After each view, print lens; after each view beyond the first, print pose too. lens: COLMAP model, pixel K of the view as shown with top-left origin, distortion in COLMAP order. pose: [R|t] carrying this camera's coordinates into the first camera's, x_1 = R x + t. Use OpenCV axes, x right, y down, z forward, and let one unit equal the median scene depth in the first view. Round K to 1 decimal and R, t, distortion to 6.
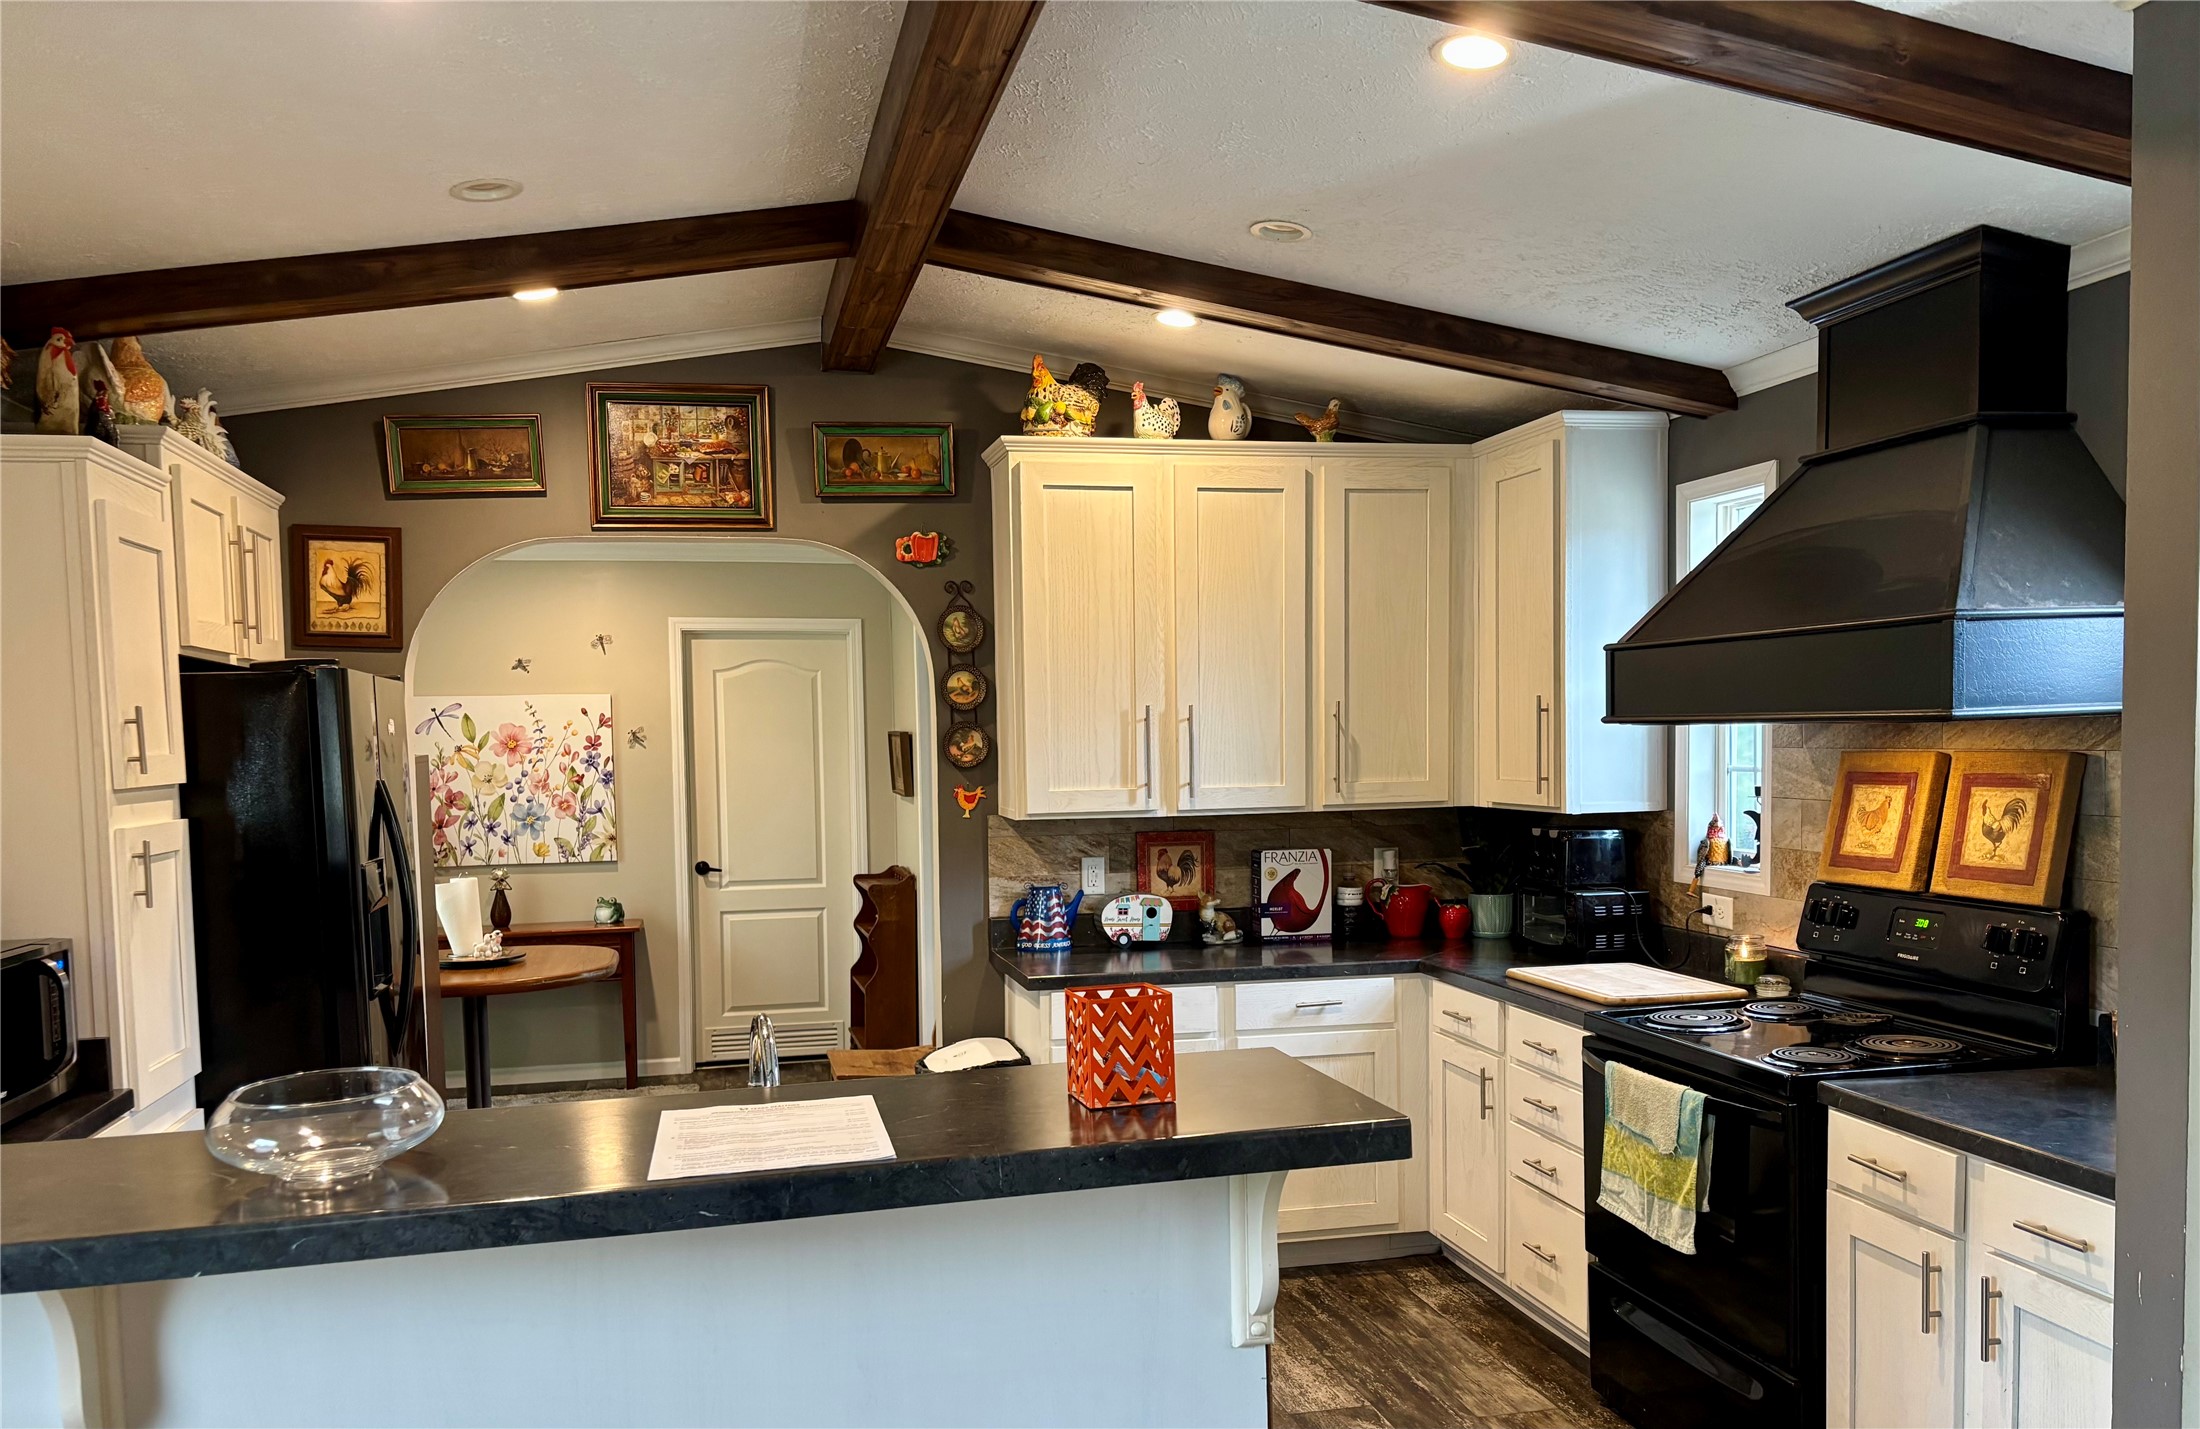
lens RADIAL K [[1667.8, 0, 1094.5], [0, 1667.8, 784.7], [0, 0, 1]] dist [0.011716, 0.001814]
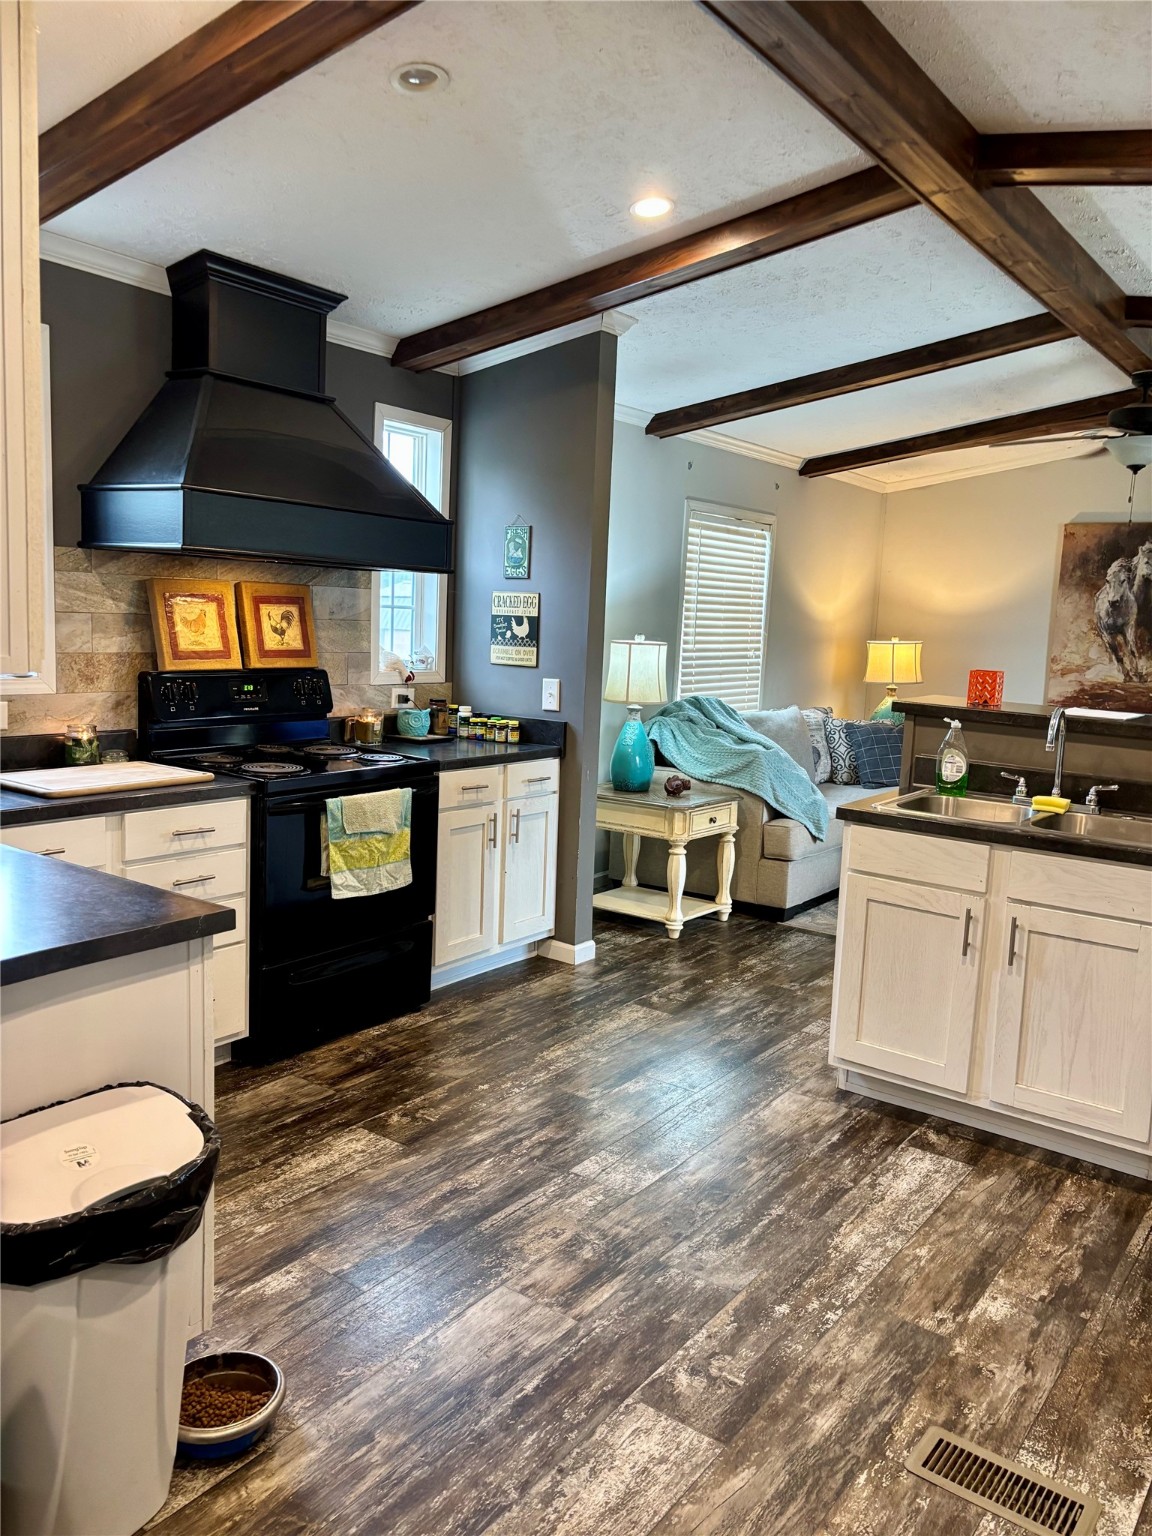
lens RADIAL K [[1154.4, 0, 573.0], [0, 1154.4, 763.7], [0, 0, 1]] dist [0.013220, -0.010327]
pose [[-0.653005, -0.106076, 0.749889, -0.417560], [-0.005203, 0.990748, 0.135616, 0.000823], [-0.757336, 0.084656, -0.647515, 1.097793]]
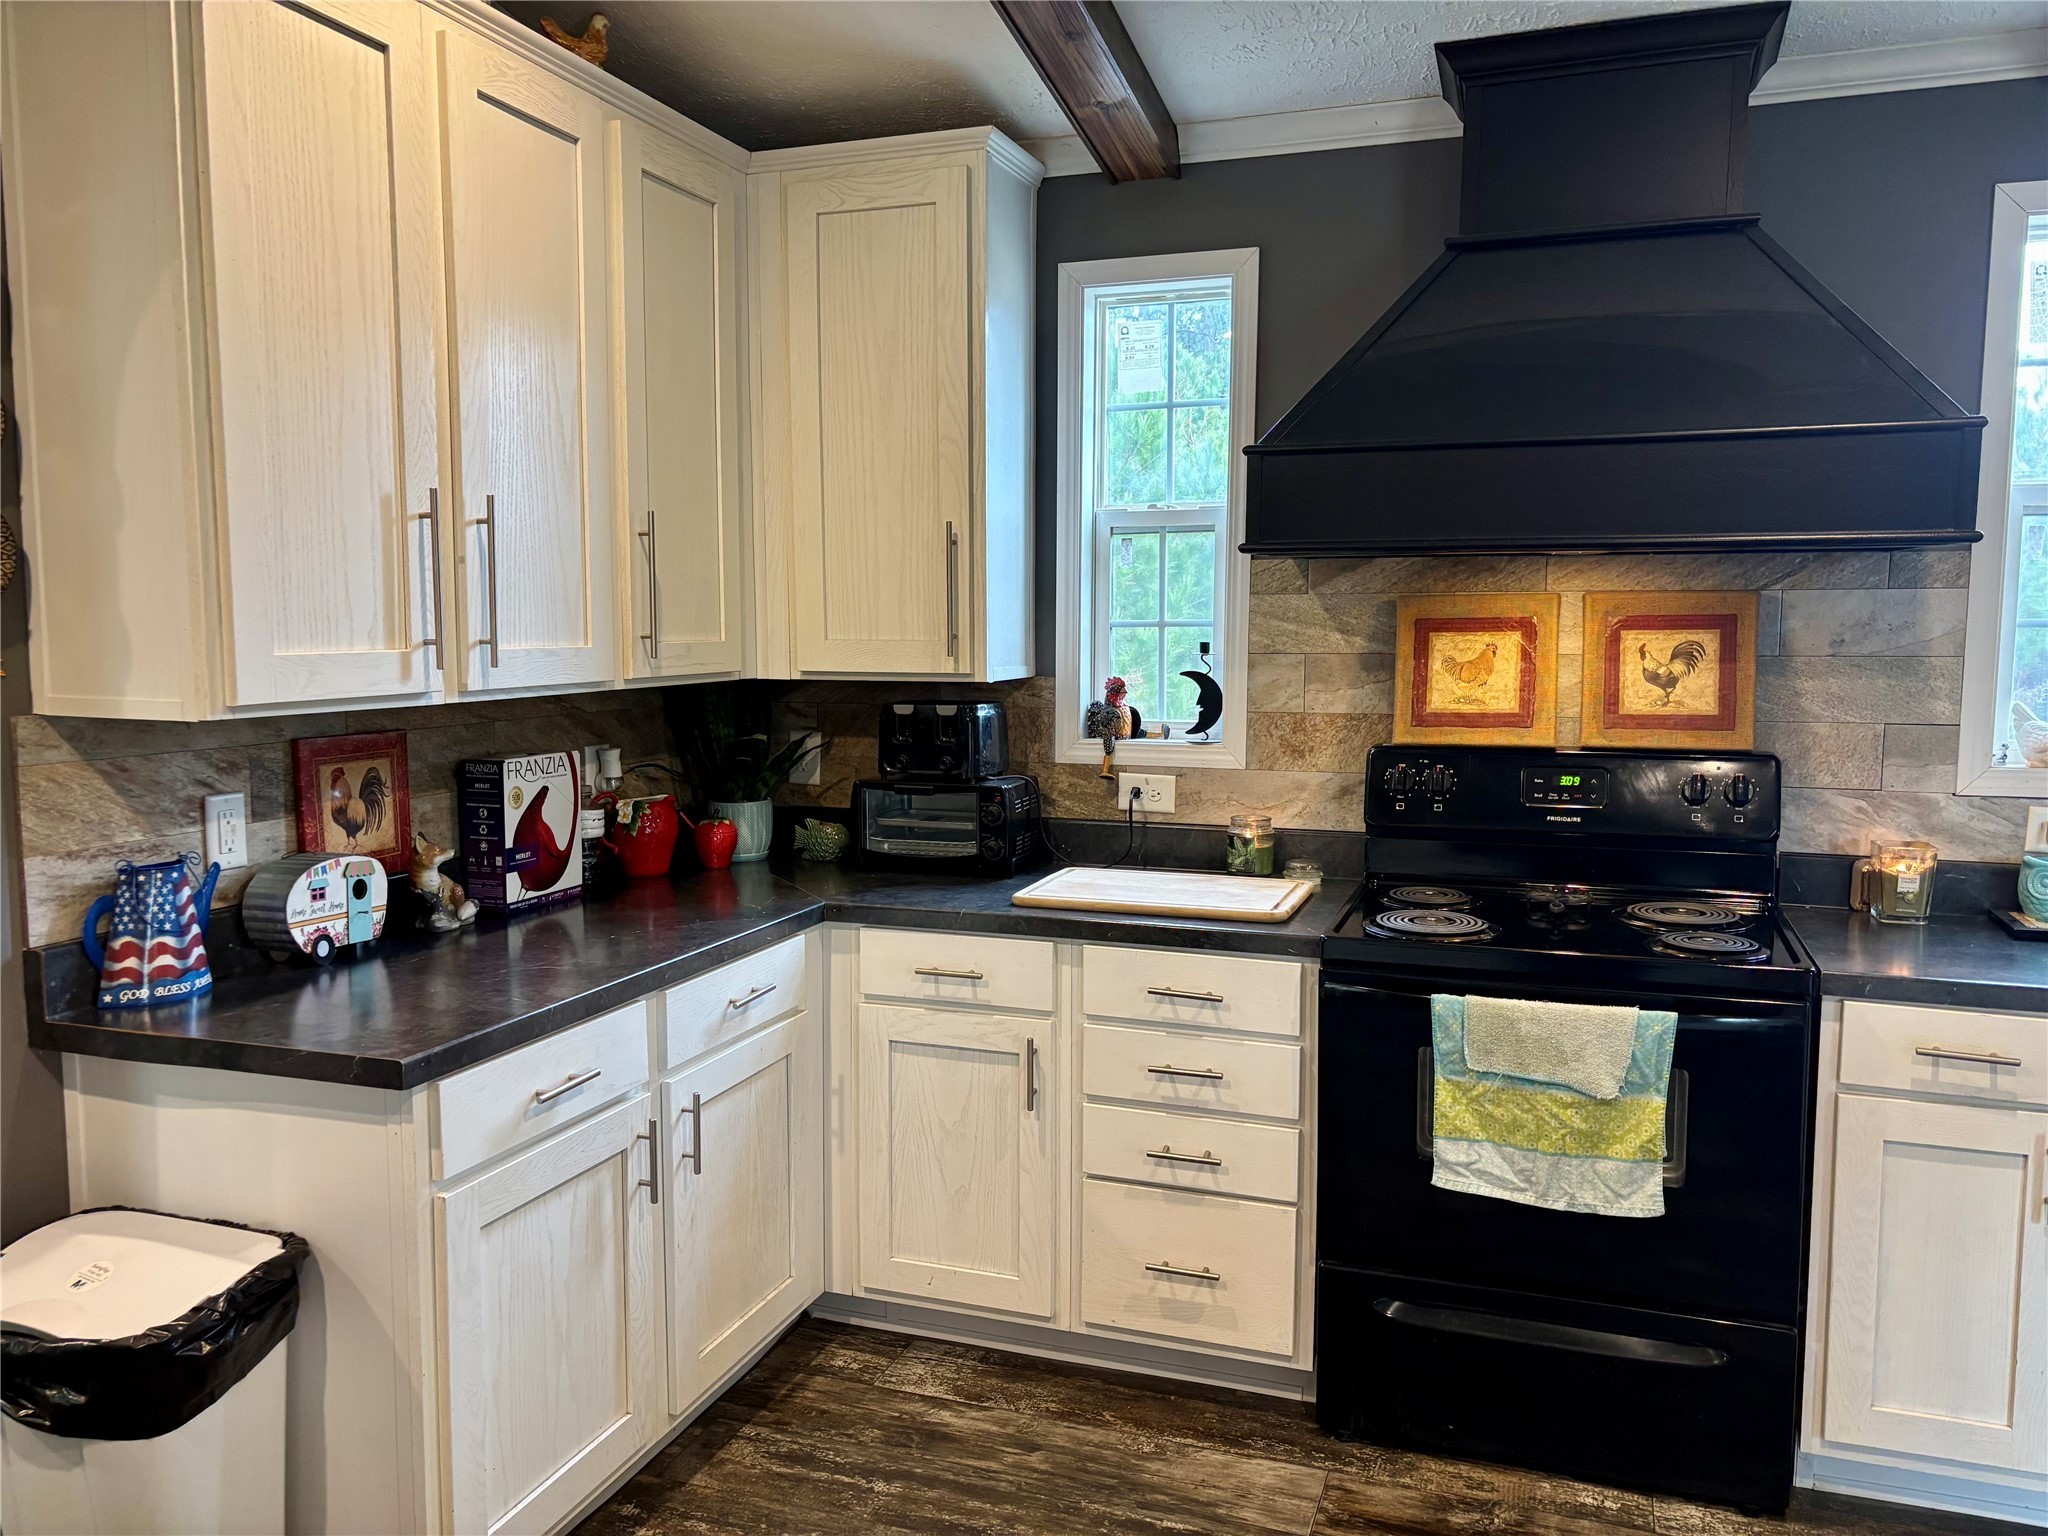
lens RADIAL K [[1530.2, 0, 1024.0], [0, 1530.2, 768.0], [0, 0, 1]] dist [0.026736, -0.002321]
pose [[0.535293, -0.066281, 0.842062, -0.273147], [0.018926, 0.997607, 0.066493, 0.010367], [-0.844454, -0.019656, 0.535267, 0.587249]]
